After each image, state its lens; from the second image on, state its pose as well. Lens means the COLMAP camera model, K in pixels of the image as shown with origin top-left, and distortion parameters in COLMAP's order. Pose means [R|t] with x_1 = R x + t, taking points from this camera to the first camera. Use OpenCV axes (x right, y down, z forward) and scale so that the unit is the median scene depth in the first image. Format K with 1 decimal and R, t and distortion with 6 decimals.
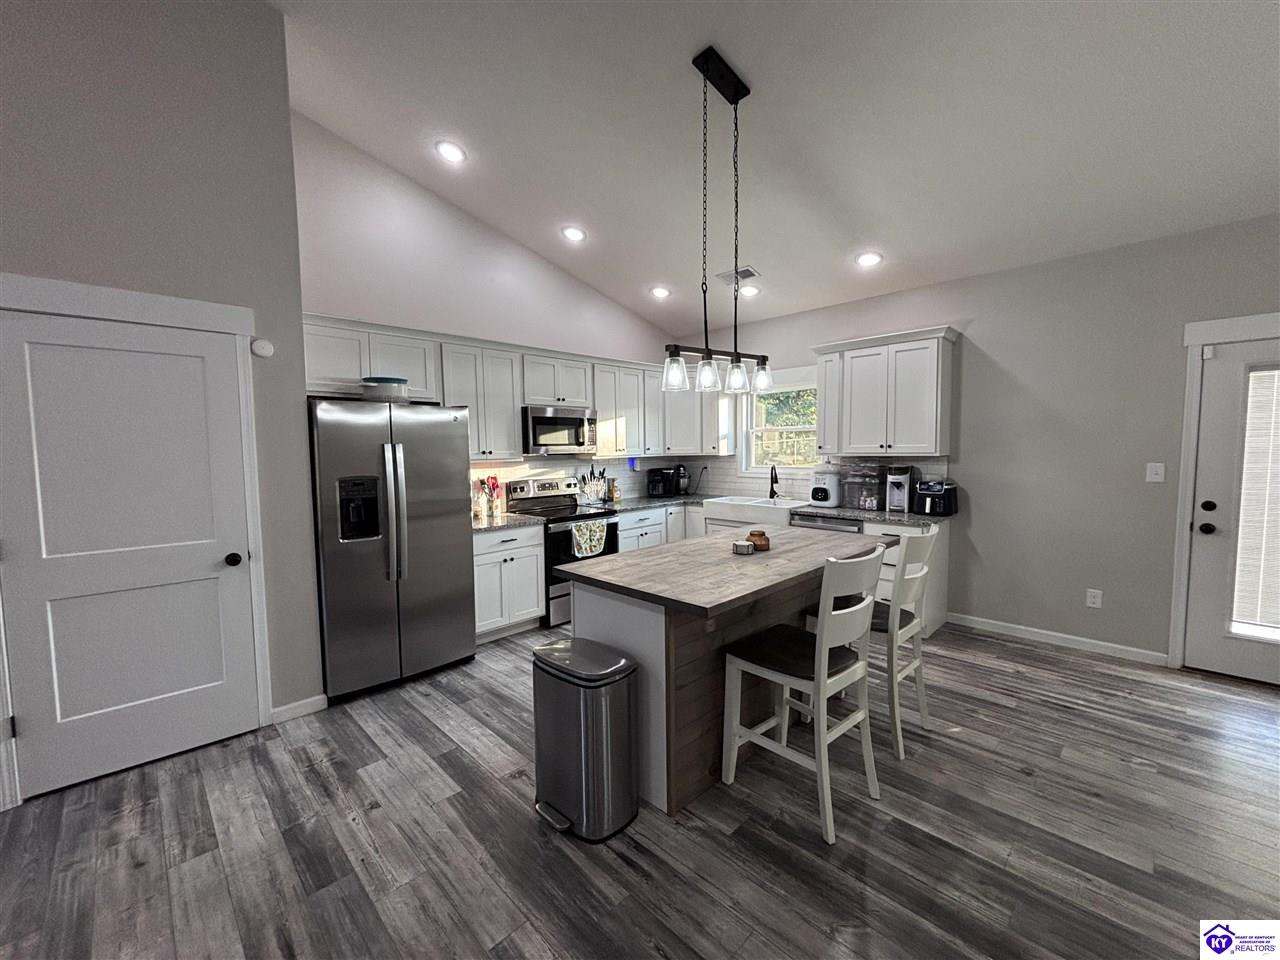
lens RADIAL K [[515.8, 0, 641.1], [0, 515.8, 484.8], [0, 0, 1]] dist [-0.002869, 0.001339]
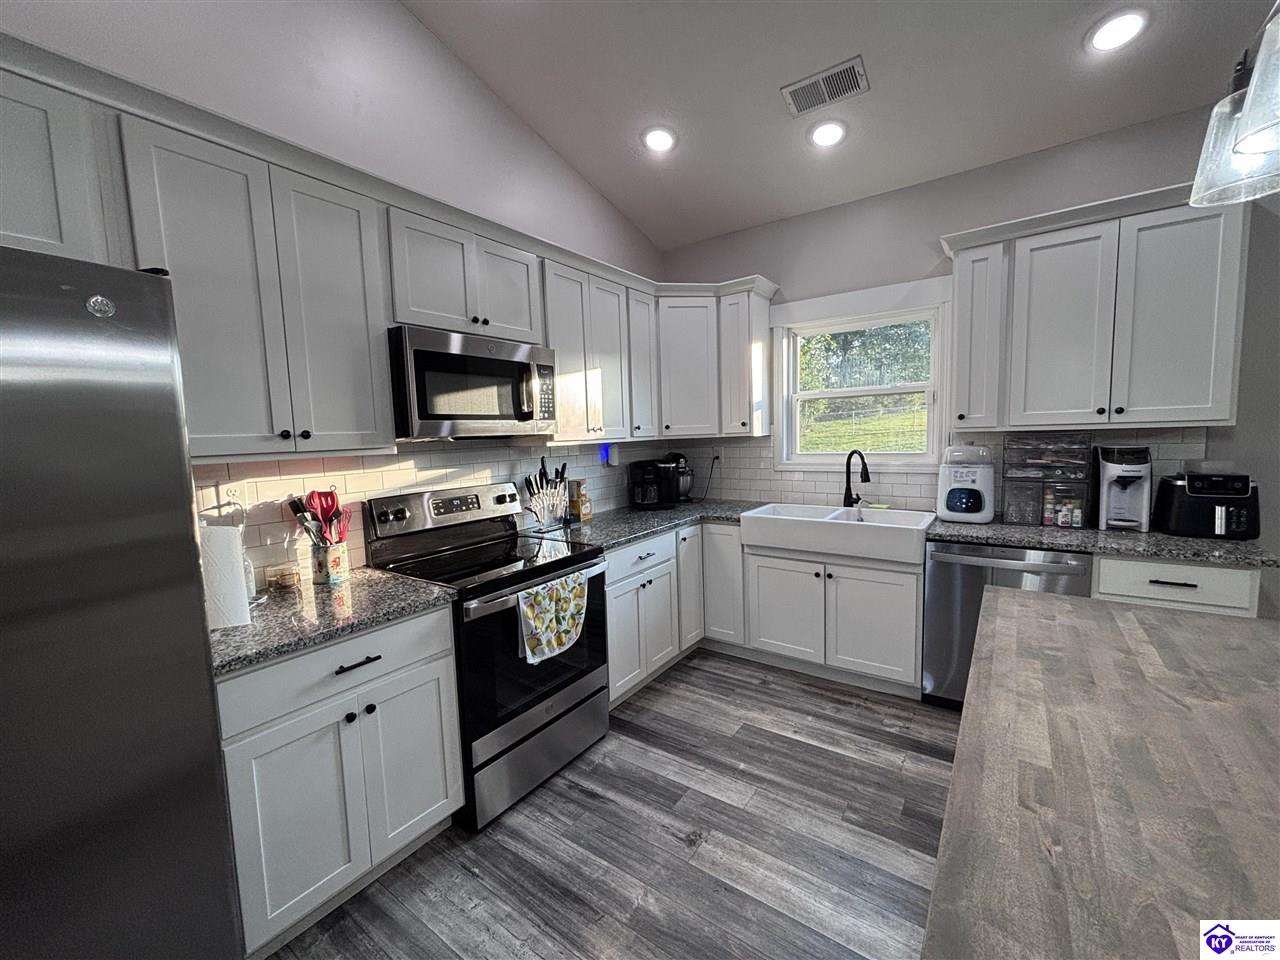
lens RADIAL K [[515.8, 0, 638.6], [0, 515.8, 483.1], [0, 0, 1]] dist [-0.002869, 0.001339]
pose [[0.986691, -0.032684, 0.159285, -0.091713], [0.029690, 0.999336, 0.021144, -0.023155], [-0.159870, -0.016133, 0.987006, 0.505817]]
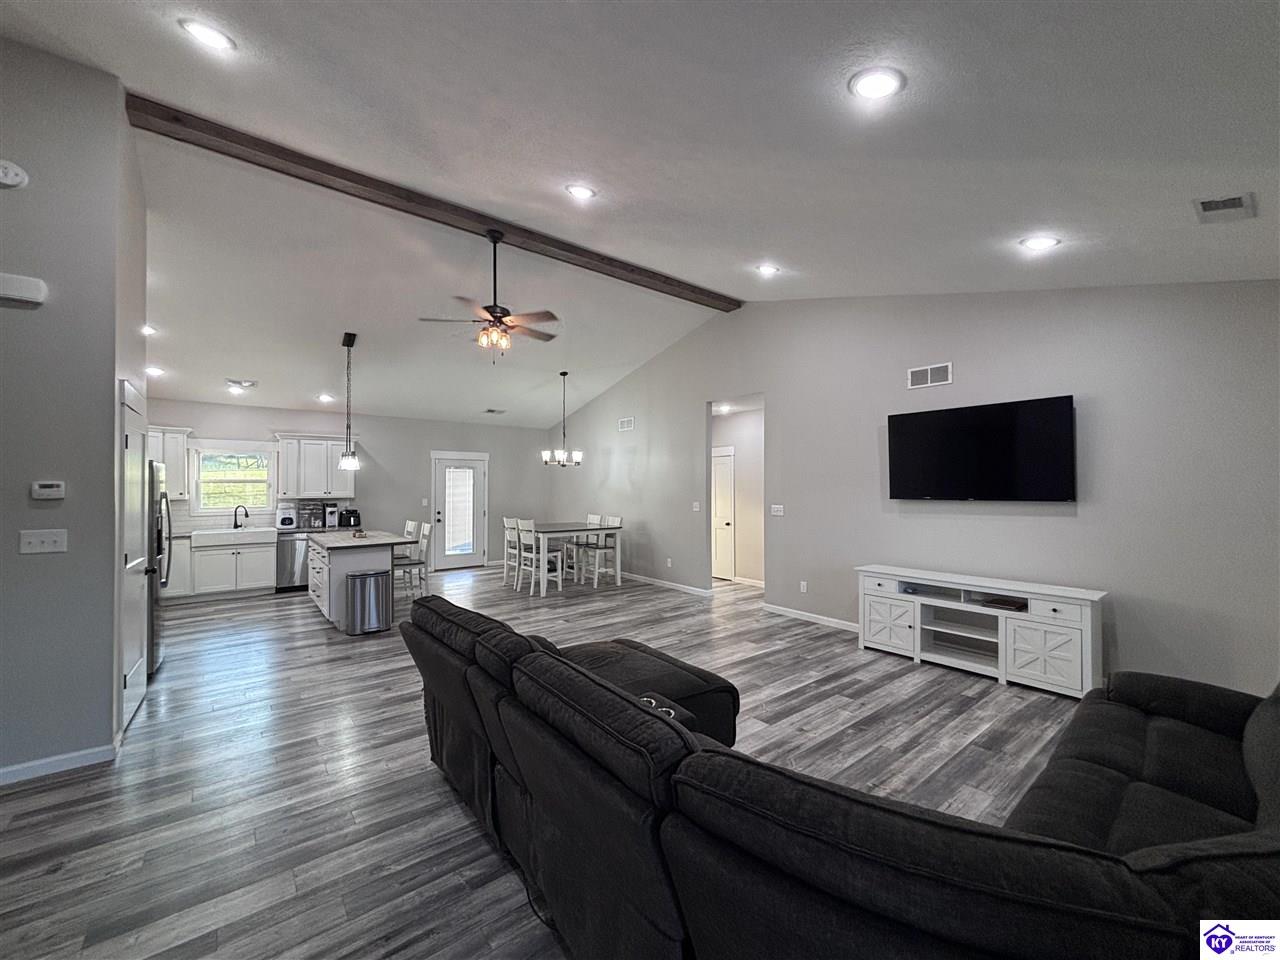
lens RADIAL K [[515.8, 0, 634.6], [0, 515.8, 482.0], [0, 0, 1]] dist [-0.002869, 0.001339]
pose [[0.122097, 0.015017, 0.992405, -1.190745], [0.068705, 0.997359, -0.023545, 0.007795], [-0.990137, 0.071058, 0.120743, -0.337409]]
